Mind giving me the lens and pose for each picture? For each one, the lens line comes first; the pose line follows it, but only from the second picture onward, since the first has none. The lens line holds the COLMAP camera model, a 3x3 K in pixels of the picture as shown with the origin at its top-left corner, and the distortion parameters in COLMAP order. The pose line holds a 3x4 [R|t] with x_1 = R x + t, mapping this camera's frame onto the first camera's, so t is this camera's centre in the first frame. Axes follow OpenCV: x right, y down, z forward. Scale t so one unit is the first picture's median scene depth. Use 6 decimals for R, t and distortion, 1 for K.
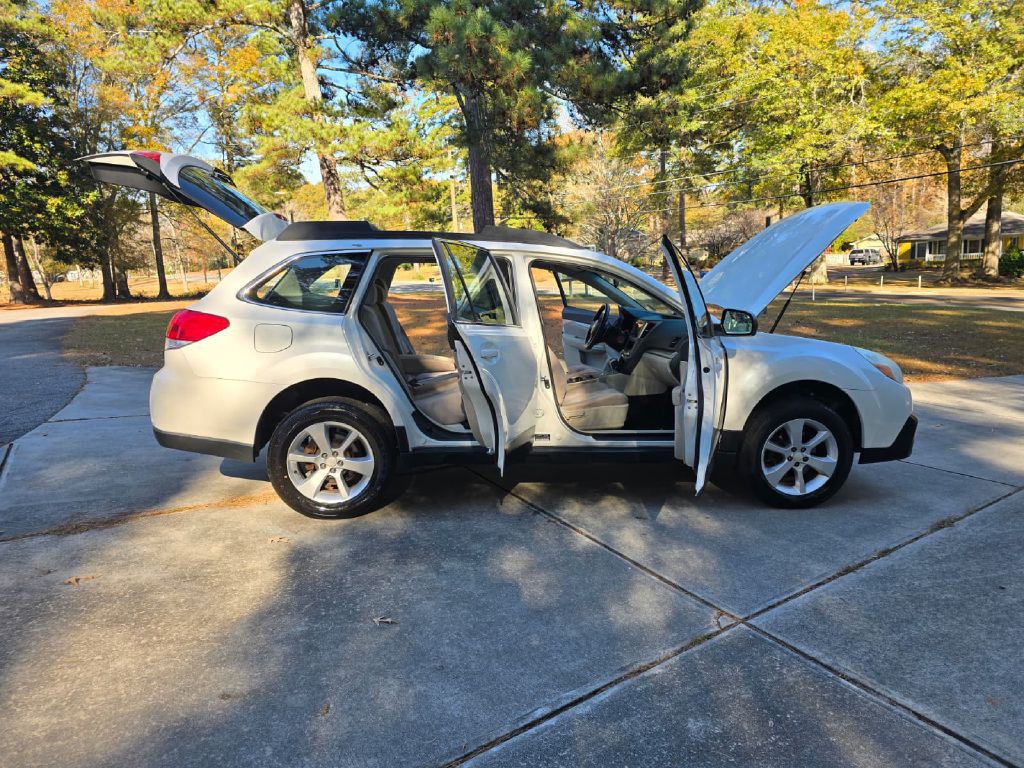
lens RADIAL K [[689.4, 0, 524.4], [0, 689.4, 399.0], [0, 0, 1]] dist [0.042285, -0.033046]
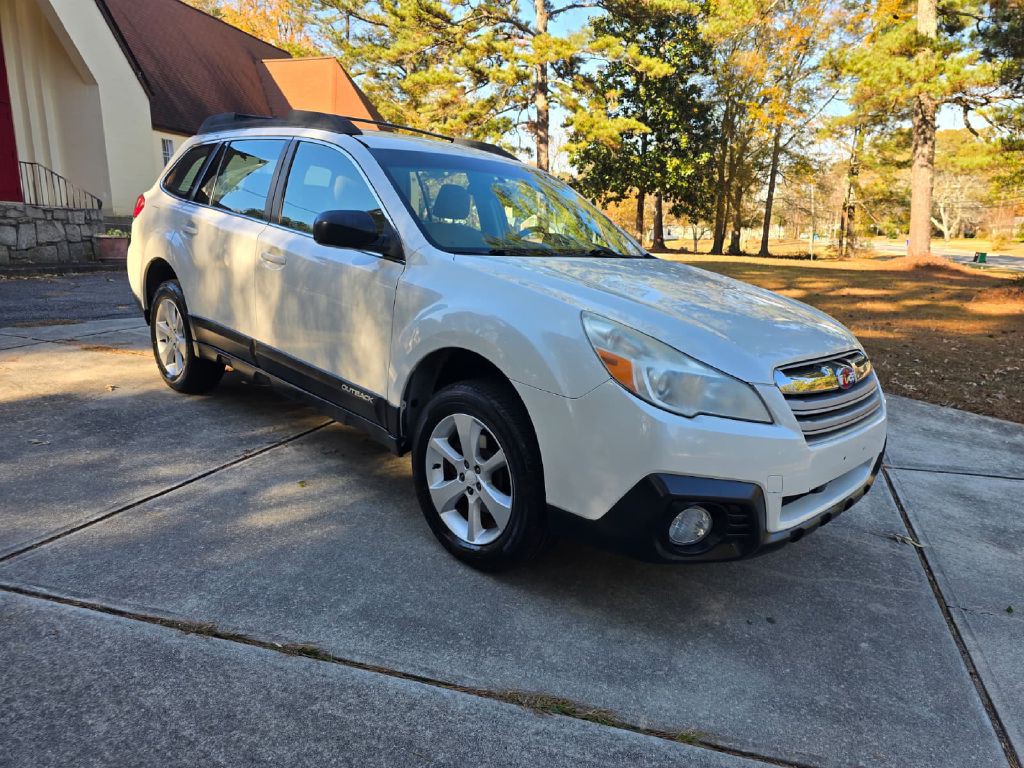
lens RADIAL K [[688.0, 0, 529.3], [0, 688.0, 395.9], [0, 0, 1]] dist [0.046091, -0.041255]
pose [[0.640419, 0.233905, -0.731541, 0.133962], [-0.203708, 0.970112, 0.131853, -0.011605], [0.740518, 0.064580, 0.668927, 0.101635]]
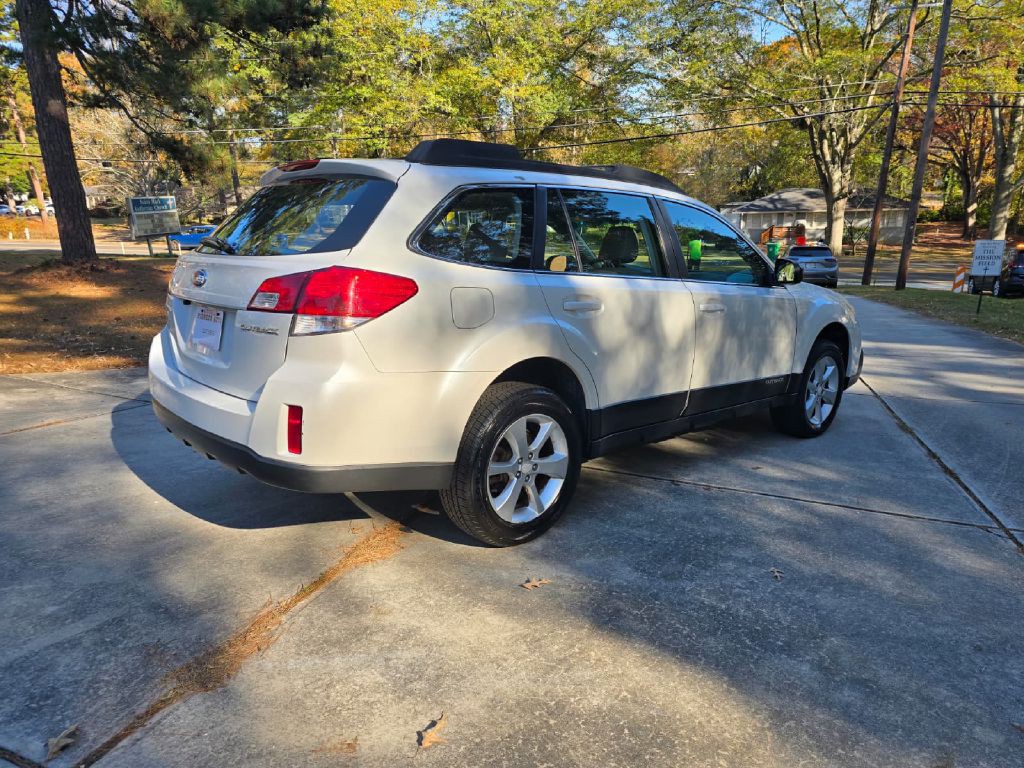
lens RADIAL K [[688.0, 0, 523.3], [0, 688.0, 389.1], [0, 0, 1]] dist [0.046091, -0.041255]
pose [[0.801933, -0.114648, 0.586310, -0.105786], [0.091251, 0.993404, 0.069442, -0.006951], [-0.590404, -0.002186, 0.807105, 0.058478]]
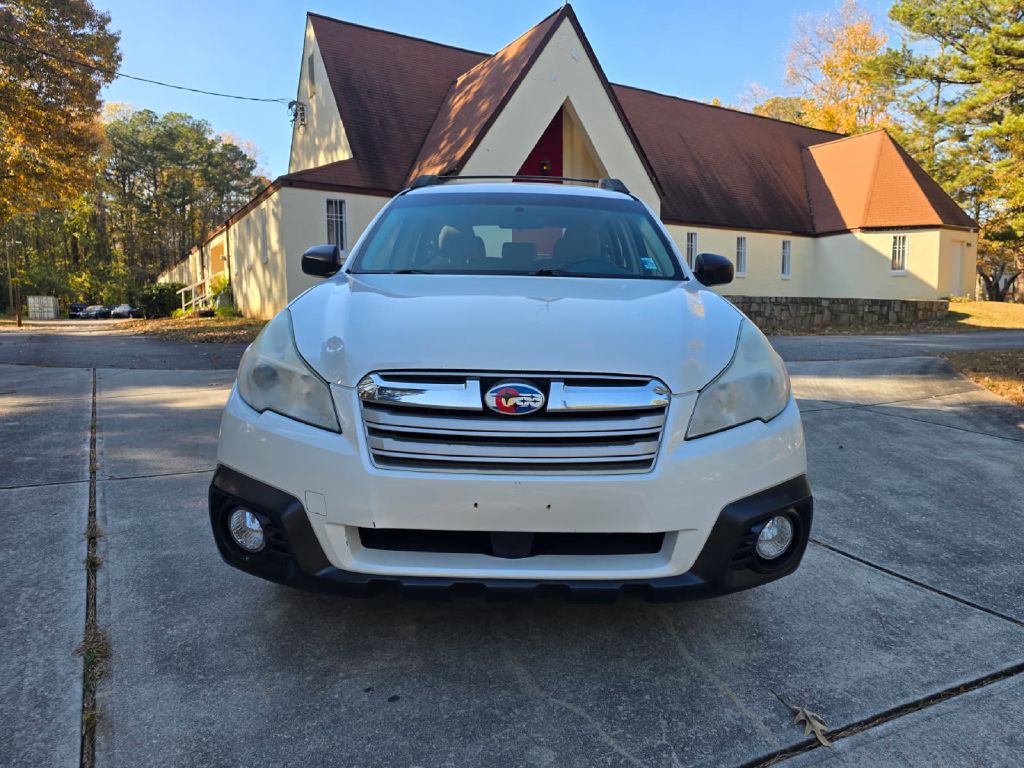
lens RADIAL K [[688.0, 0, 521.0], [0, 688.0, 401.6], [0, 0, 1]] dist [0.046091, -0.041255]
pose [[-0.100738, 0.171579, -0.980006, 0.157309], [-0.189722, 0.963629, 0.188213, -0.022561], [0.976656, 0.204889, -0.064522, 0.196604]]
